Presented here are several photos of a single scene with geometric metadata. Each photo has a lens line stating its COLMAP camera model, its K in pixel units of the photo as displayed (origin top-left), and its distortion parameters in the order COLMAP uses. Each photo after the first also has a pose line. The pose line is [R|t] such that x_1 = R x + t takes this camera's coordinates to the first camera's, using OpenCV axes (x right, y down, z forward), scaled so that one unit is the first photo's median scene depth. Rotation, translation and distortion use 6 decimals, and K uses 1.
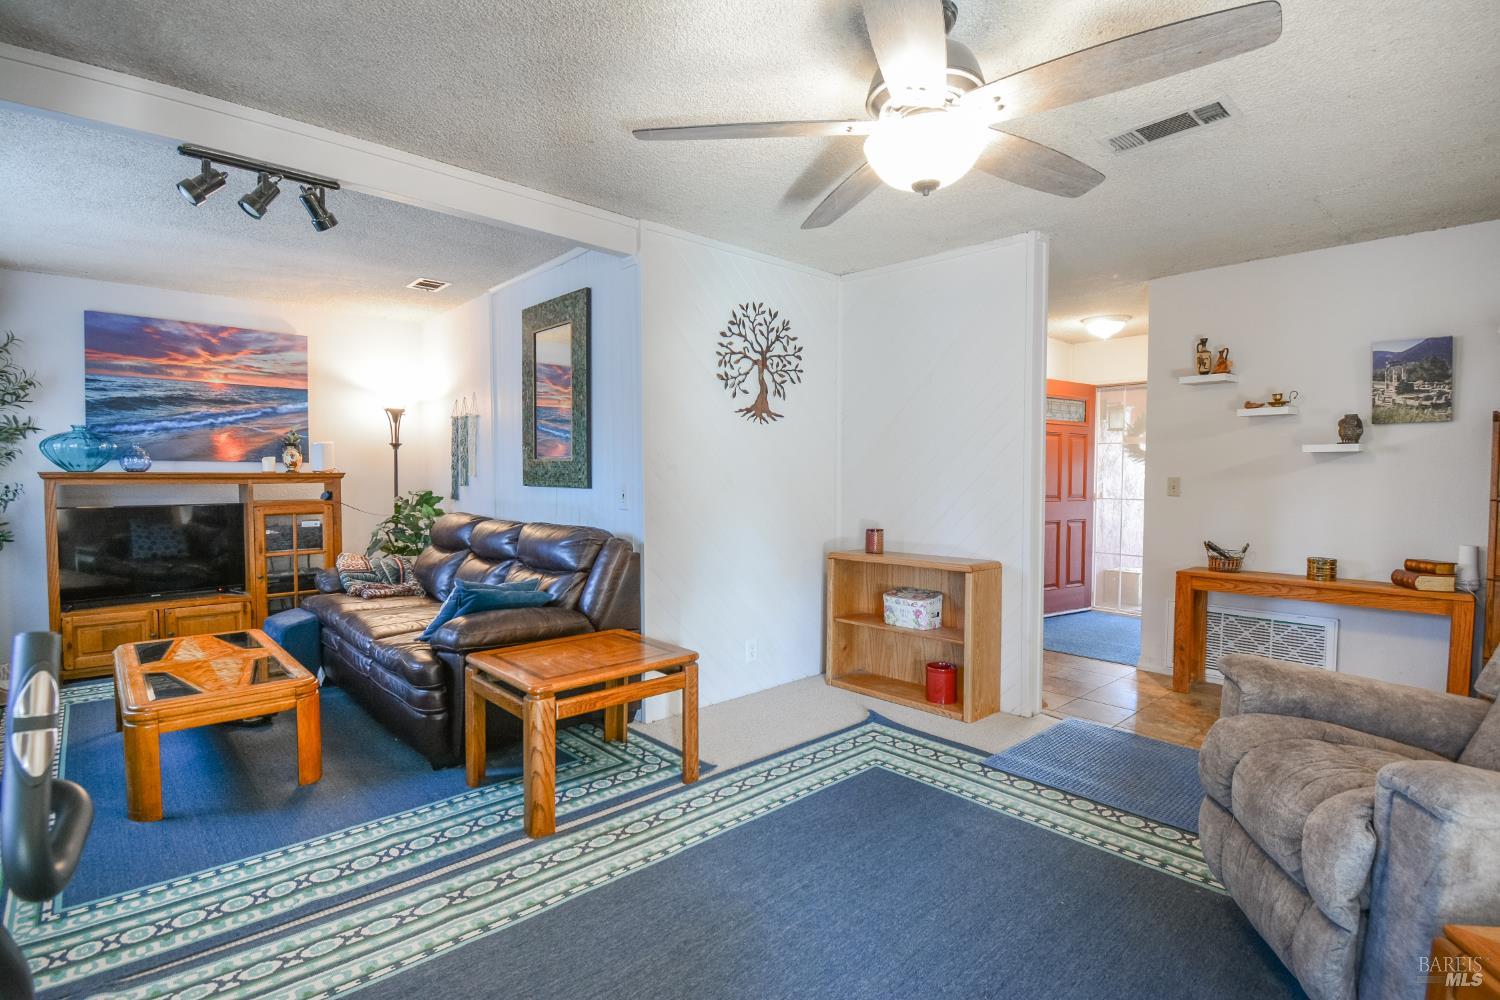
lens RADIAL K [[725.1, 0, 751.7], [0, 725.1, 495.4], [0, 0, 1]] dist [-0.008270, -0.003183]
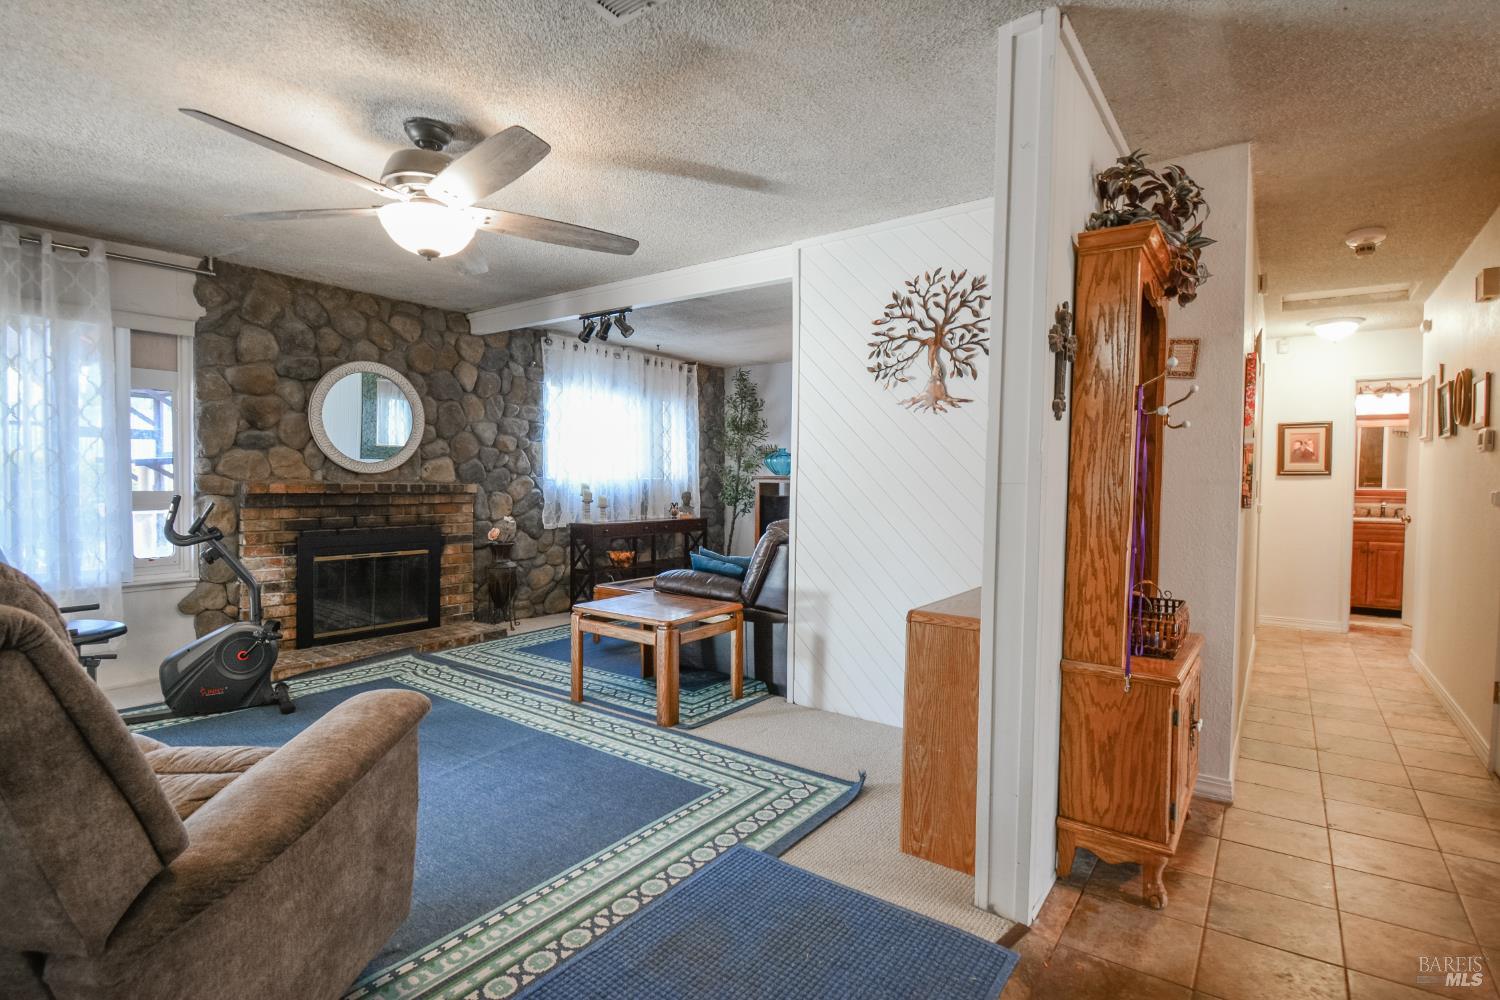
lens RADIAL K [[725.1, 0, 751.2], [0, 725.1, 500.7], [0, 0, 1]] dist [-0.008270, -0.003183]
pose [[0.186911, 0.027751, -0.981985, 1.028575], [-0.038546, 0.999038, 0.020896, -0.011080], [0.981620, 0.033946, 0.187801, 0.828908]]
